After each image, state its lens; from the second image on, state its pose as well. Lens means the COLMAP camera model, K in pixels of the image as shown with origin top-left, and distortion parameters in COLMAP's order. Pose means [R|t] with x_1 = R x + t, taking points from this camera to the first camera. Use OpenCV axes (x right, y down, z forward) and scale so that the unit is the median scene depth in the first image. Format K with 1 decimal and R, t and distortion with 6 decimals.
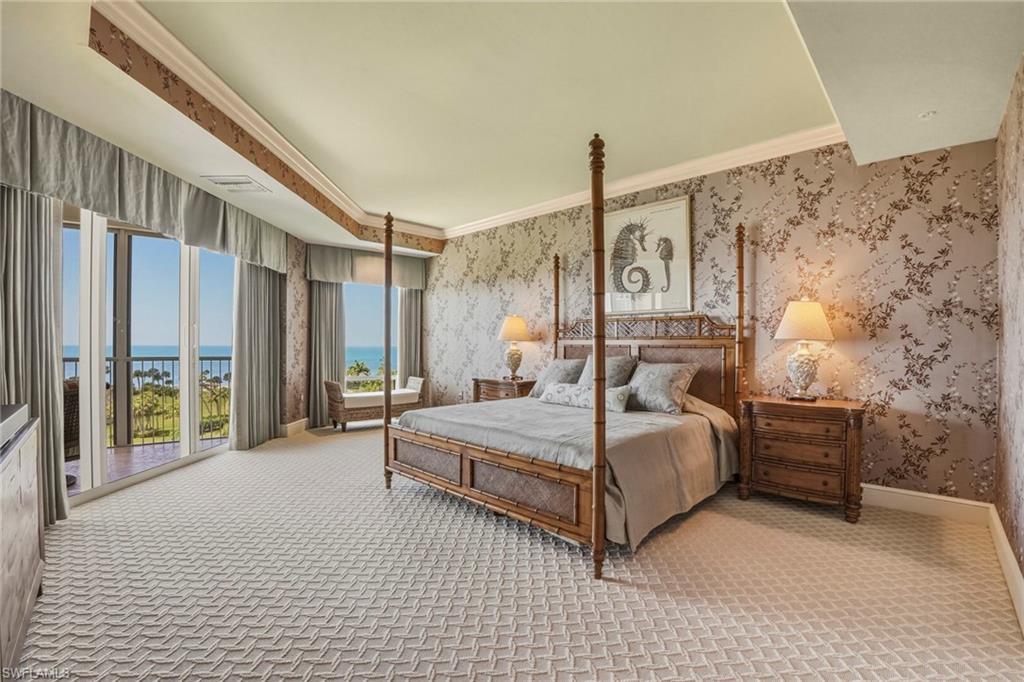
lens RADIAL K [[461.2, 0, 514.7], [0, 461.2, 354.8], [0, 0, 1]] dist [-0.002087, 0.000056]
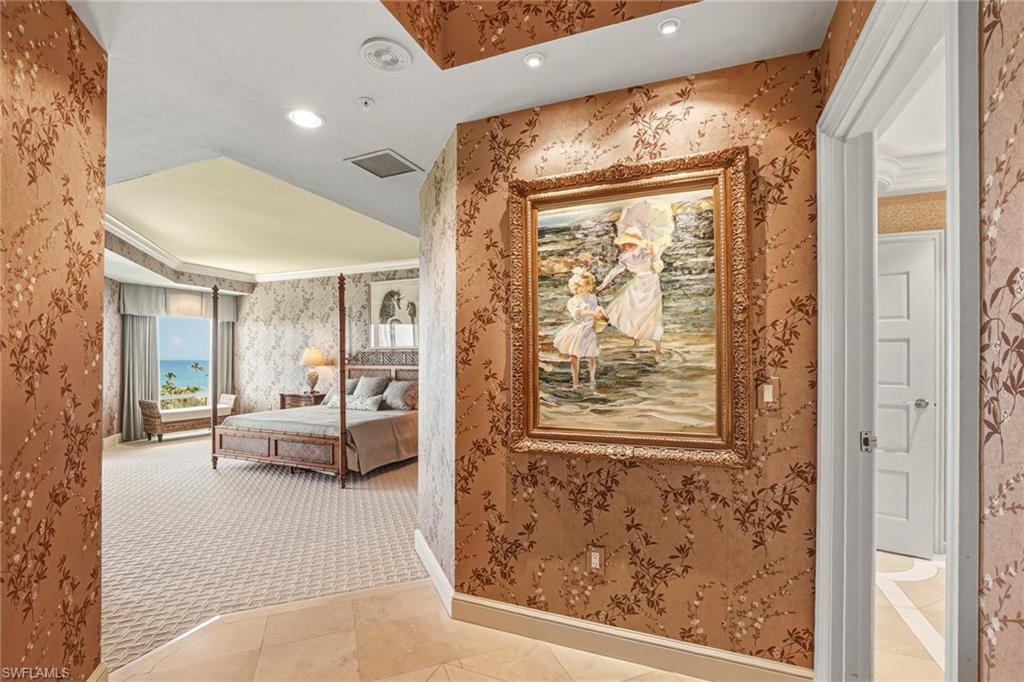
lens RADIAL K [[461.2, 0, 514.7], [0, 461.2, 354.8], [0, 0, 1]] dist [-0.002087, 0.000056]
pose [[0.932416, -0.004280, 0.361360, 0.067574], [0.013157, 0.999669, -0.022109, -0.025216], [-0.361146, 0.025369, 0.932164, -0.534066]]
